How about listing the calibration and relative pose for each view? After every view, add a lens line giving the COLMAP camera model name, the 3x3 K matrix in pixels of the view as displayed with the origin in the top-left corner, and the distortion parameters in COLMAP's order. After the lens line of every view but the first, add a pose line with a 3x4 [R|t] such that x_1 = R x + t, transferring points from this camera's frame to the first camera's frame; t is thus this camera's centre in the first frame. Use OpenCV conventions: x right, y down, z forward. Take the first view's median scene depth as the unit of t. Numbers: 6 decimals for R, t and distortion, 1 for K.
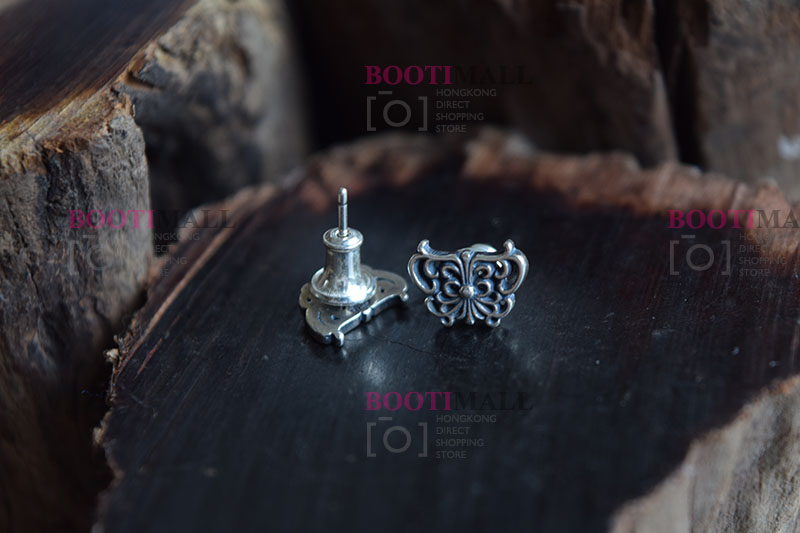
lens RADIAL K [[1568.8, 0, 397.5], [0, 1568.8, 265.7], [0, 0, 1]] dist [0.040861, 0.000000]
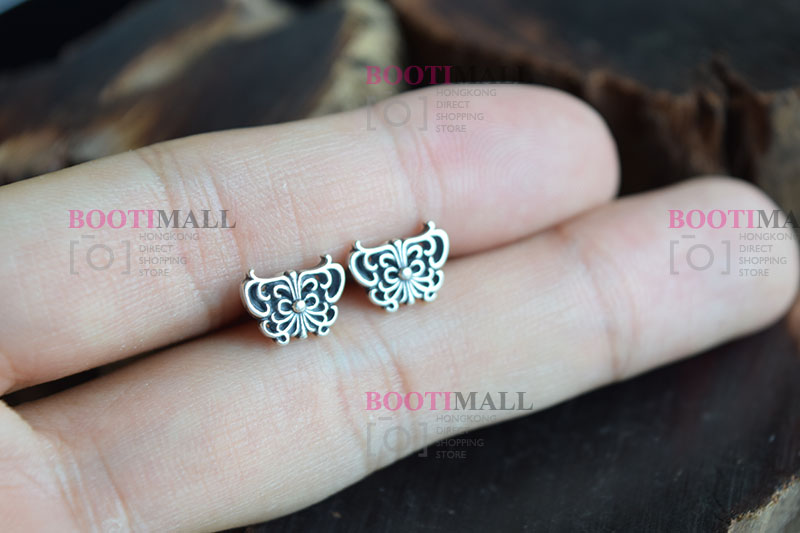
lens RADIAL K [[1568.8, 0, 401.0], [0, 1568.8, 260.6], [0, 0, 1]] dist [0.040861, 0.000000]
pose [[0.997965, 0.056234, -0.030053, -0.038227], [-0.054086, 0.996214, 0.068057, -0.138209], [0.033766, -0.066293, 0.997229, -0.194491]]
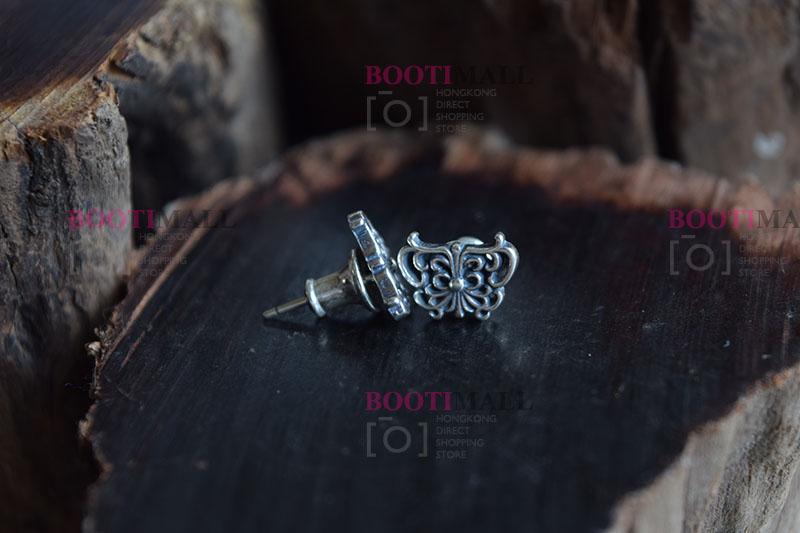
lens RADIAL K [[1568.8, 0, 396.7], [0, 1568.8, 267.0], [0, 0, 1]] dist [0.040861, 0.000000]
pose [[0.998813, 0.005069, 0.048439, -0.040681], [-0.004825, 0.999975, -0.005151, 0.010490], [-0.048464, 0.004911, 0.998813, 0.008823]]
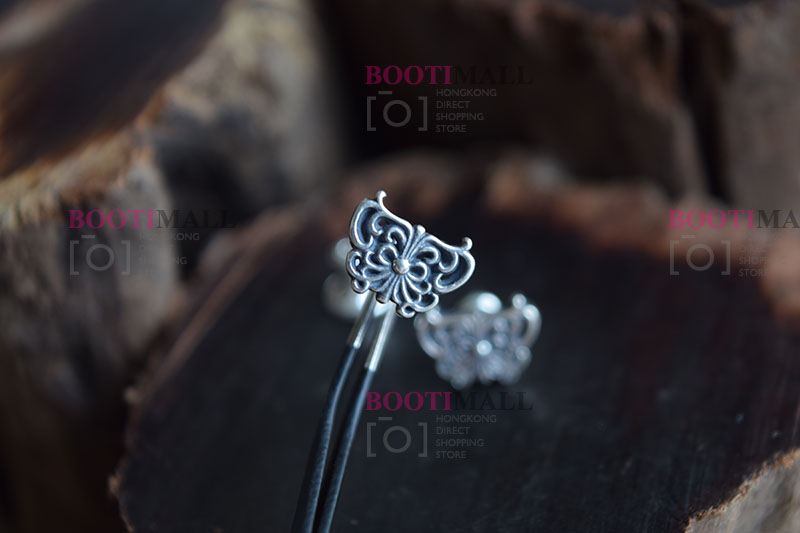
lens RADIAL K [[1568.8, 0, 398.3], [0, 1568.8, 266.2], [0, 0, 1]] dist [0.040861, 0.000000]
pose [[0.998448, 0.014167, -0.053854, 0.046250], [-0.010296, 0.997388, 0.071497, -0.103727], [0.054726, -0.070832, 0.995986, -0.005679]]
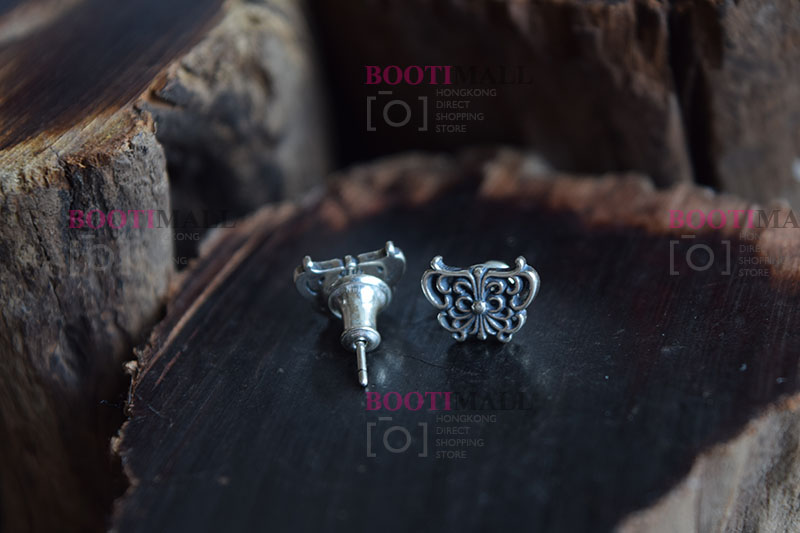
lens RADIAL K [[1568.8, 0, 398.1], [0, 1568.8, 268.5], [0, 0, 1]] dist [0.040861, 0.000000]
pose [[0.999701, 0.008496, -0.022911, 0.014358], [-0.008929, 0.999782, -0.018850, 0.010740], [0.022746, 0.019049, 0.999560, -0.016286]]
